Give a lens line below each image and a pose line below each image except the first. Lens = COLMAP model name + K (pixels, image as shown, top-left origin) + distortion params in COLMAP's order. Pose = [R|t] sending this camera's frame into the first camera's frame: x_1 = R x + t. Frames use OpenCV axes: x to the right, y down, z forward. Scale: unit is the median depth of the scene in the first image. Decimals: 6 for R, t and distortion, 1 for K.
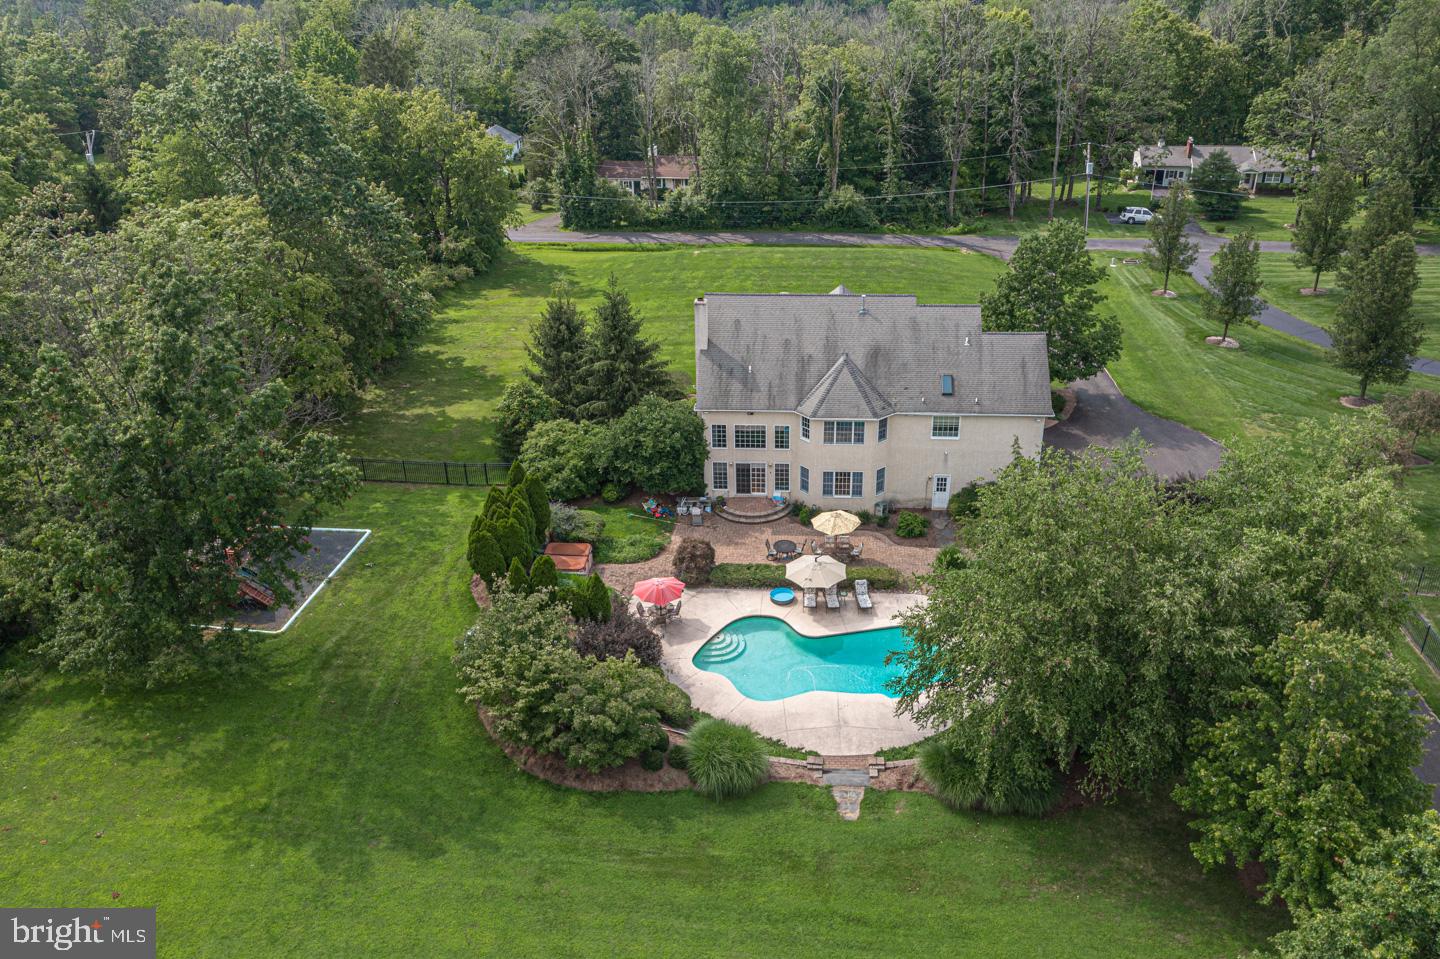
lens RADIAL K [[1148.1, 0, 720.0], [0, 1148.1, 479.5], [0, 0, 1]] dist [0.004671, 0.003606]
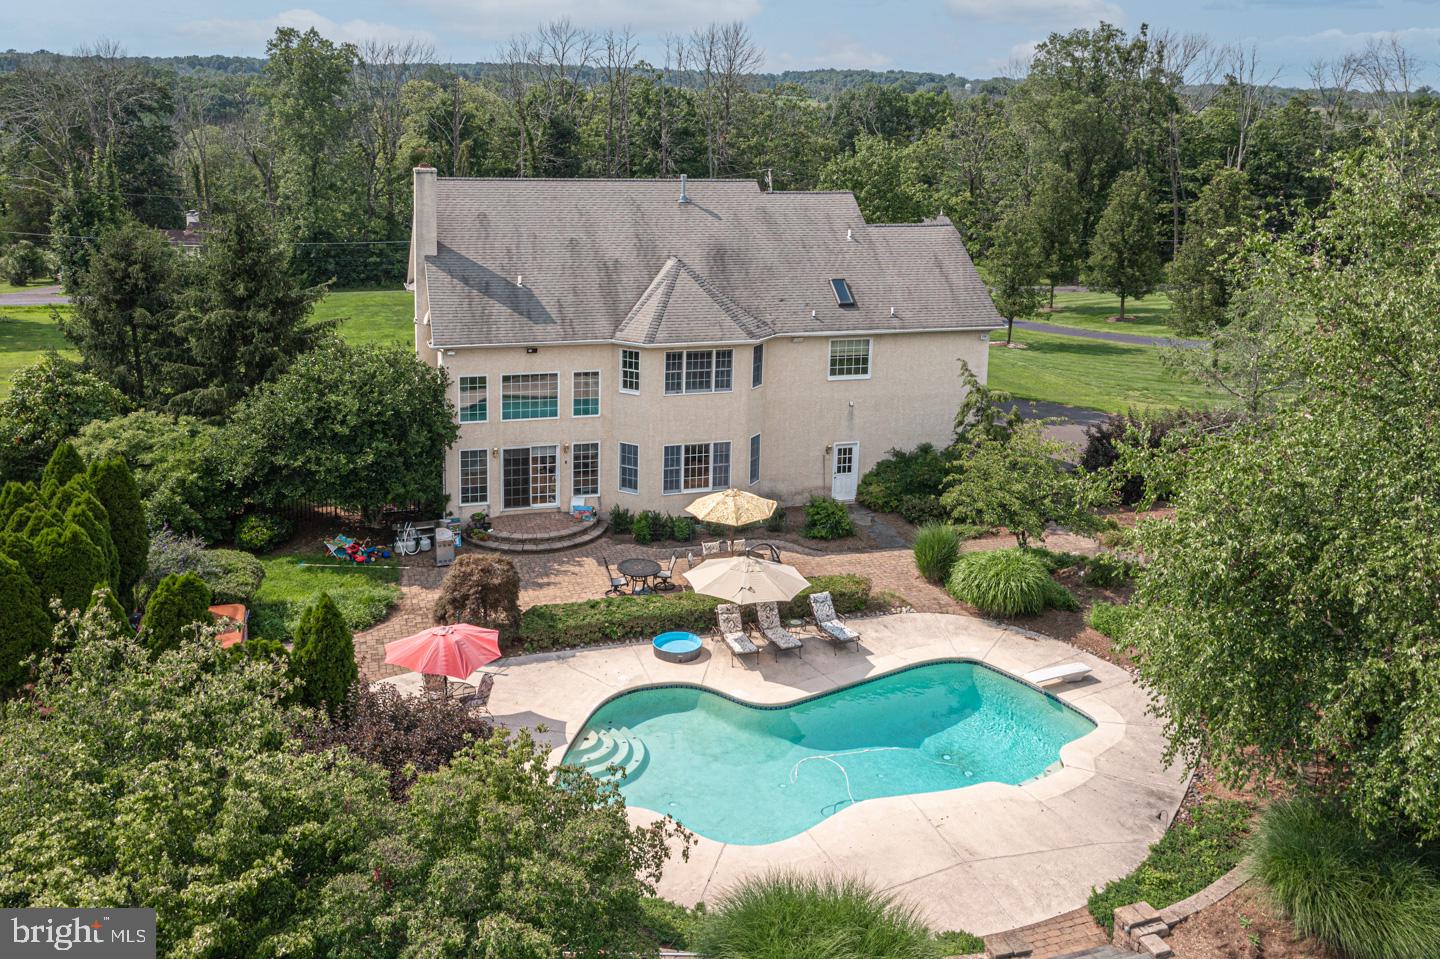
lens RADIAL K [[1224.2, 0, 721.0], [0, 1224.2, 322.6], [0, 0, 1]] dist [0.004111, 0.000460]
pose [[0.923188, -0.019570, 0.383851, -0.115797], [0.131573, 0.954454, -0.267781, 0.100254], [-0.361128, 0.297716, 0.883715, 0.429292]]
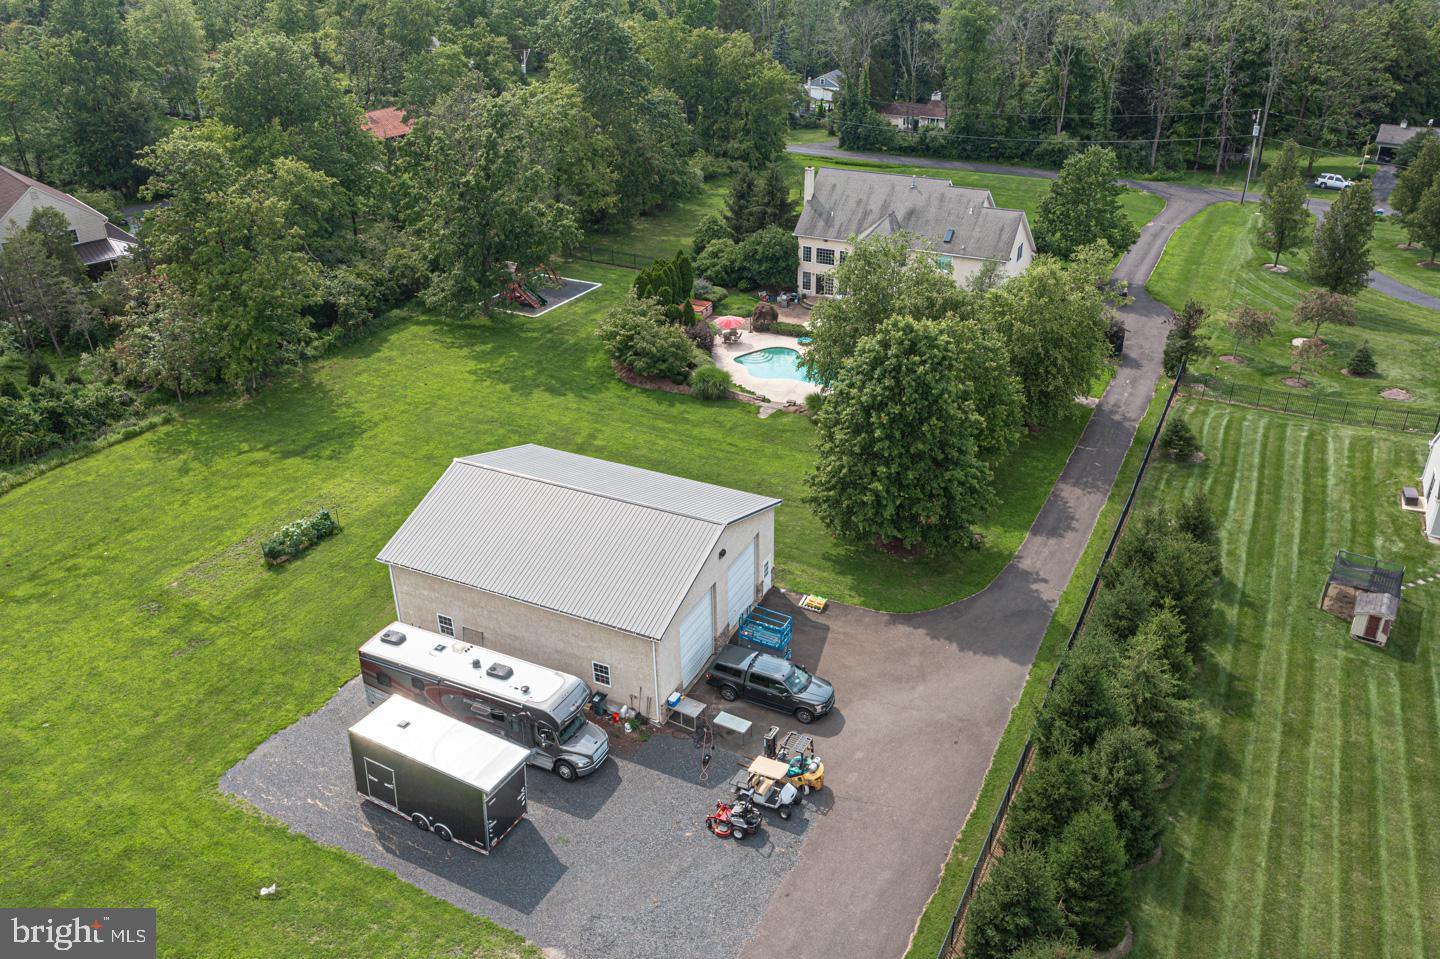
lens RADIAL K [[1148.1, 0, 720.0], [0, 1148.1, 479.5], [0, 0, 1]] dist [0.004671, 0.003606]
pose [[0.930482, 0.180544, -0.318758, 0.454309], [-0.170847, 0.983567, 0.058374, 0.199133], [0.324059, 0.000143, 0.946037, -0.554937]]
